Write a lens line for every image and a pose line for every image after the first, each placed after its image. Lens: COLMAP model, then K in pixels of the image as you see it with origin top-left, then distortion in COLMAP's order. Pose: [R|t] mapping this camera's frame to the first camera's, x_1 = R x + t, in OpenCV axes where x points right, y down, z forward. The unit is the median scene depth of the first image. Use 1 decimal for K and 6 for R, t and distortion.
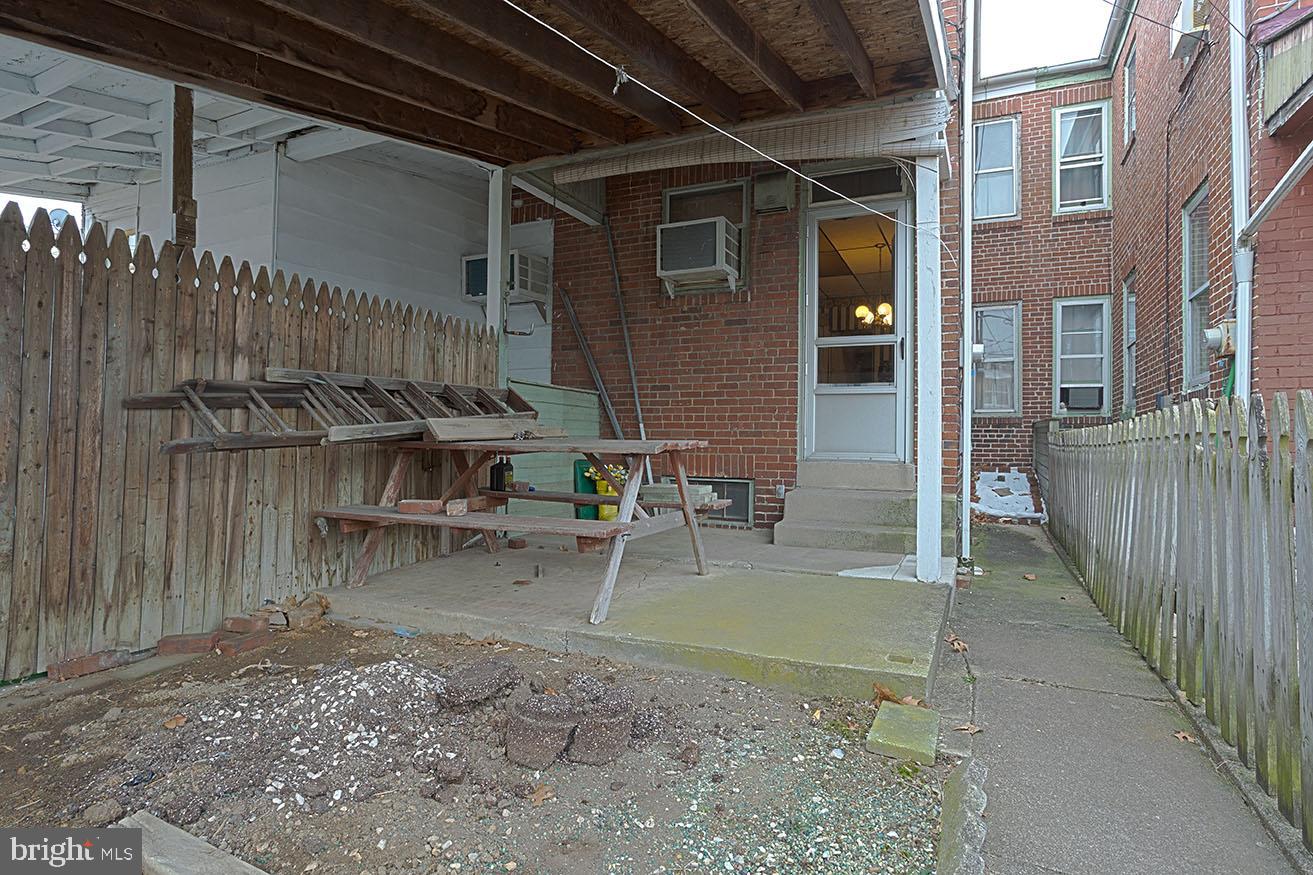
lens RADIAL K [[715.8, 0, 655.8], [0, 715.8, 435.8], [0, 0, 1]] dist [0.006783, 0.001908]
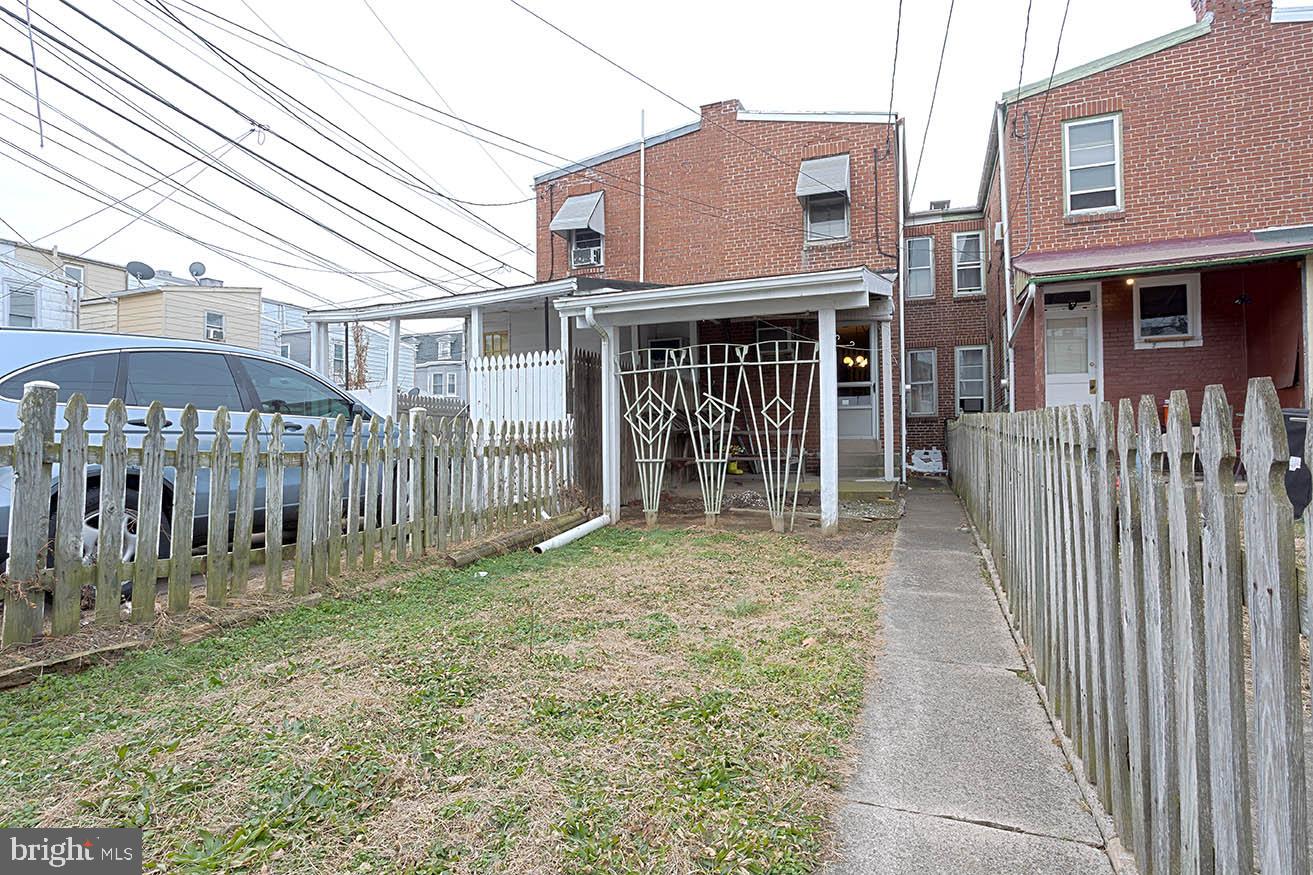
lens RADIAL K [[715.8, 0, 654.4], [0, 715.8, 438.1], [0, 0, 1]] dist [0.006783, 0.001908]
pose [[0.997833, -0.020030, 0.062668, -0.266289], [0.020052, 0.999799, 0.000285, 0.010407], [-0.062661, 0.000972, 0.998034, -0.652018]]
